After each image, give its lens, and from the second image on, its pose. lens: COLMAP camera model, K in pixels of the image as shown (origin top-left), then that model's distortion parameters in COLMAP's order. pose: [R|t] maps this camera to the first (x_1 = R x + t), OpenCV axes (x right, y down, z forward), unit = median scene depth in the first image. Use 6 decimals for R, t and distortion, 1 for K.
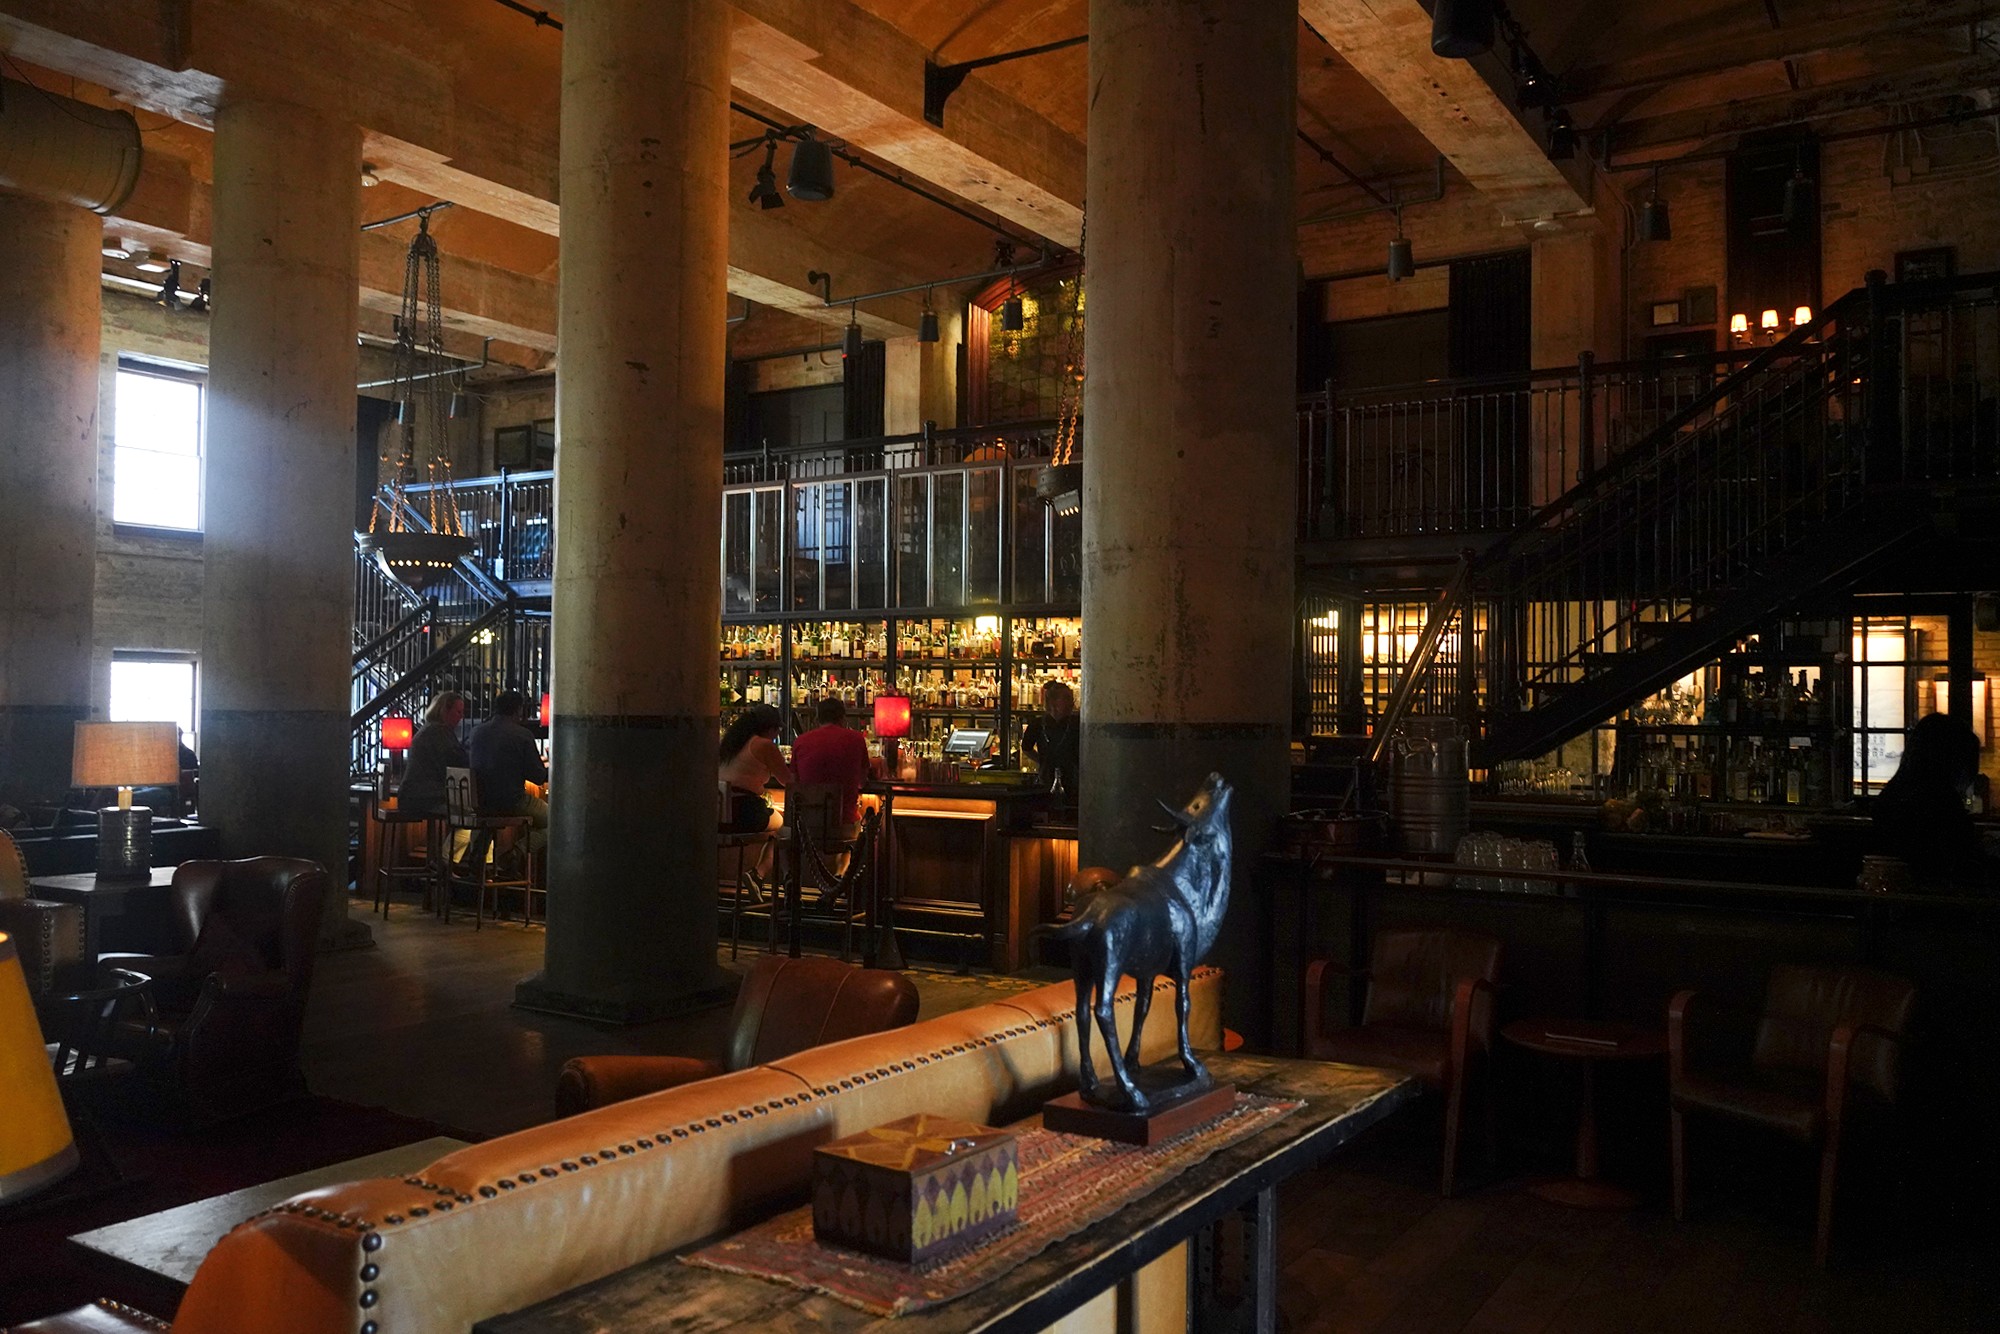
lens RADIAL K [[1550.8, 0, 1000.0], [0, 1550.8, 667.0], [0, 0, 1]] dist [-0.021006, 0.011654]
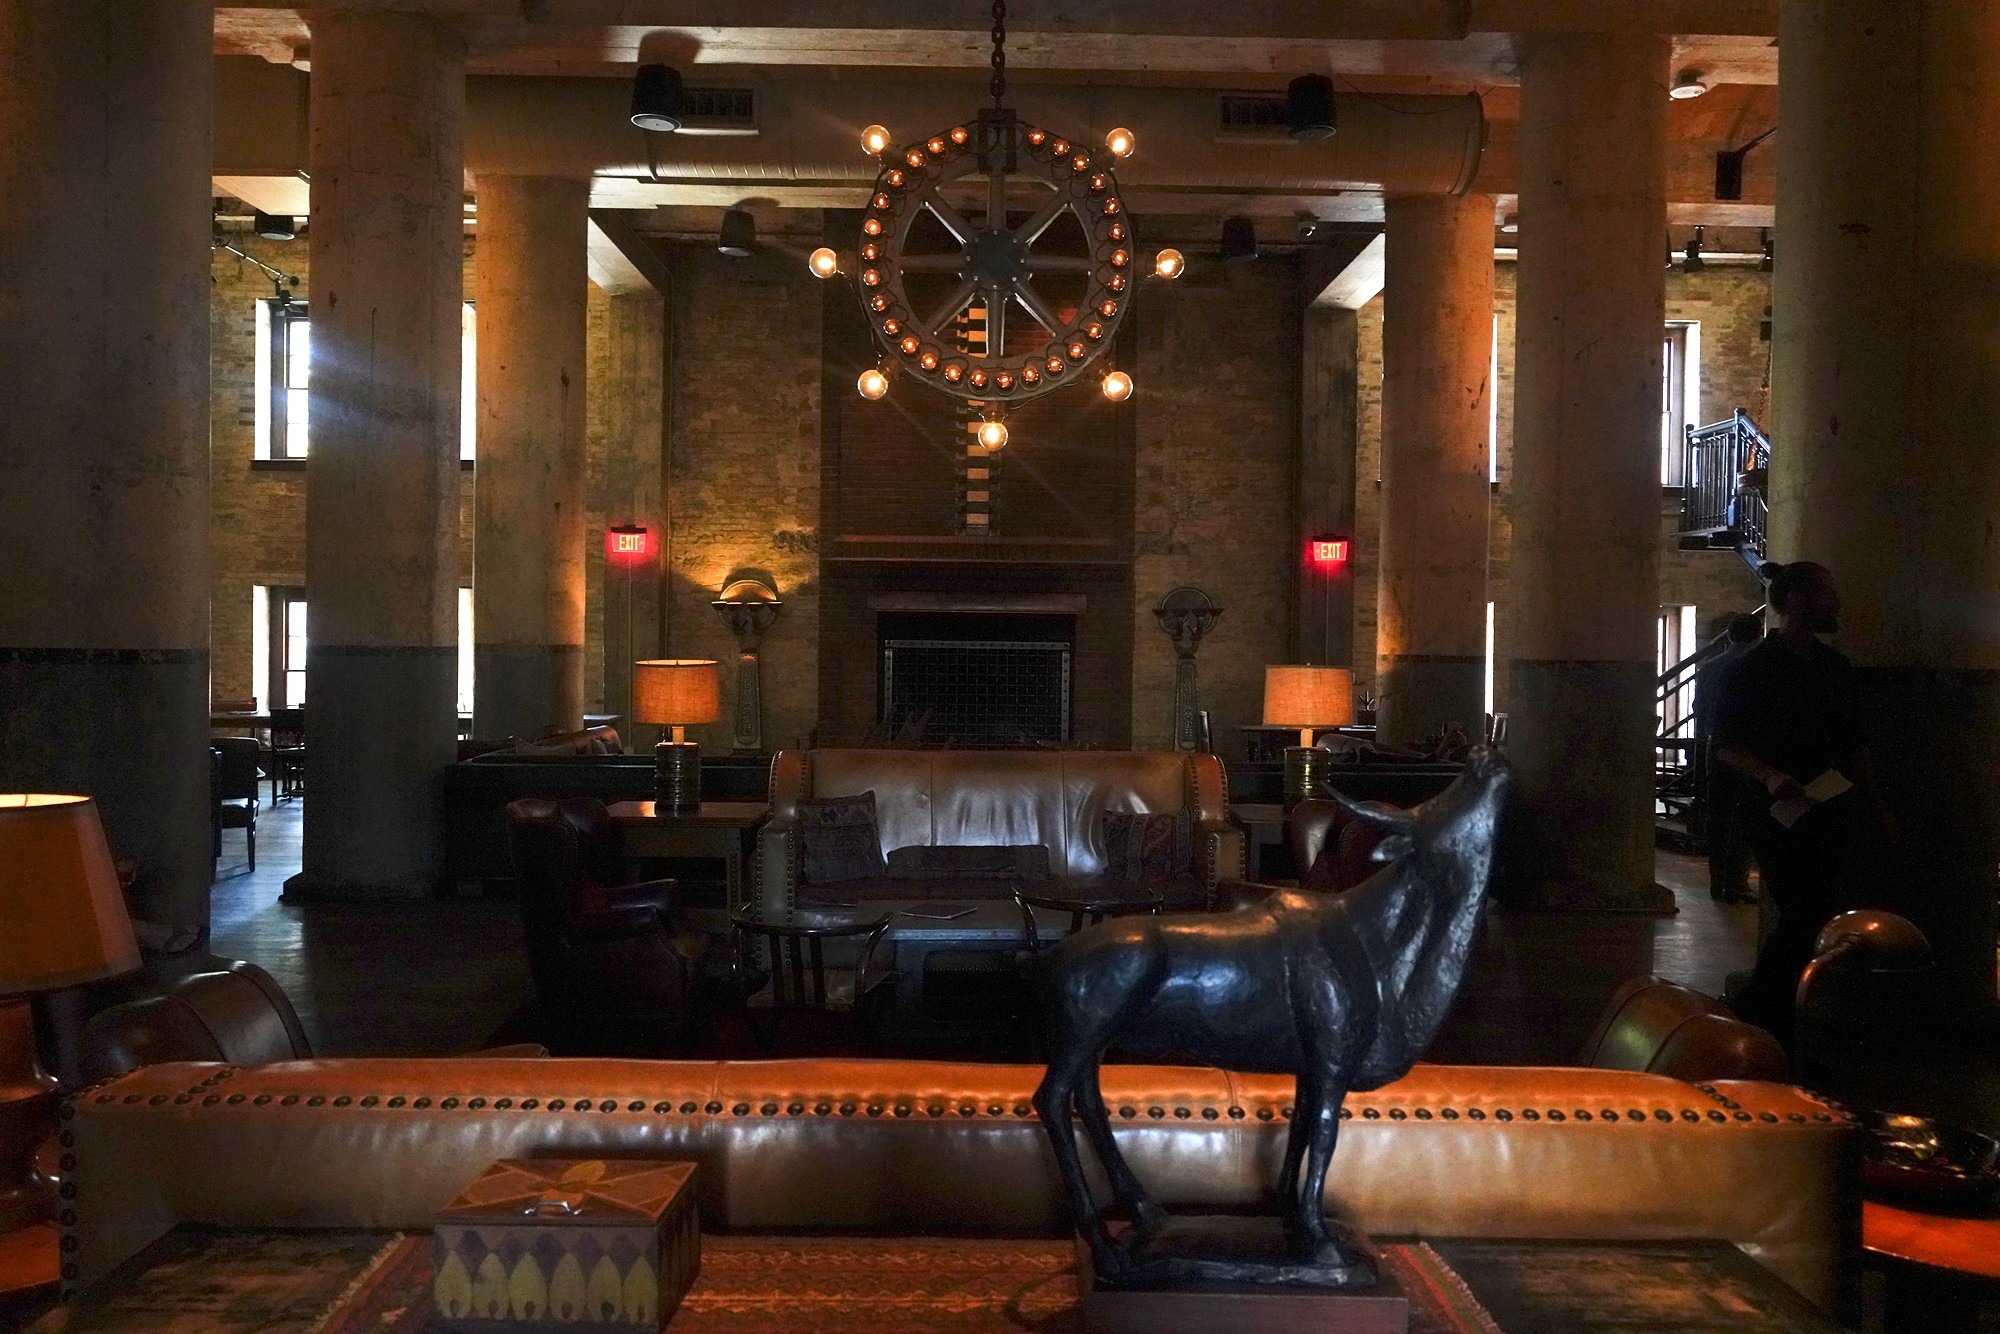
lens RADIAL K [[1550.8, 0, 1000.0], [0, 1550.8, 667.0], [0, 0, 1]] dist [-0.021006, 0.011654]
pose [[0.571700, 0.008948, -0.820414, 0.223392], [0.013381, 0.999706, 0.020228, 0.012236], [0.820353, -0.022542, 0.571413, 0.242001]]
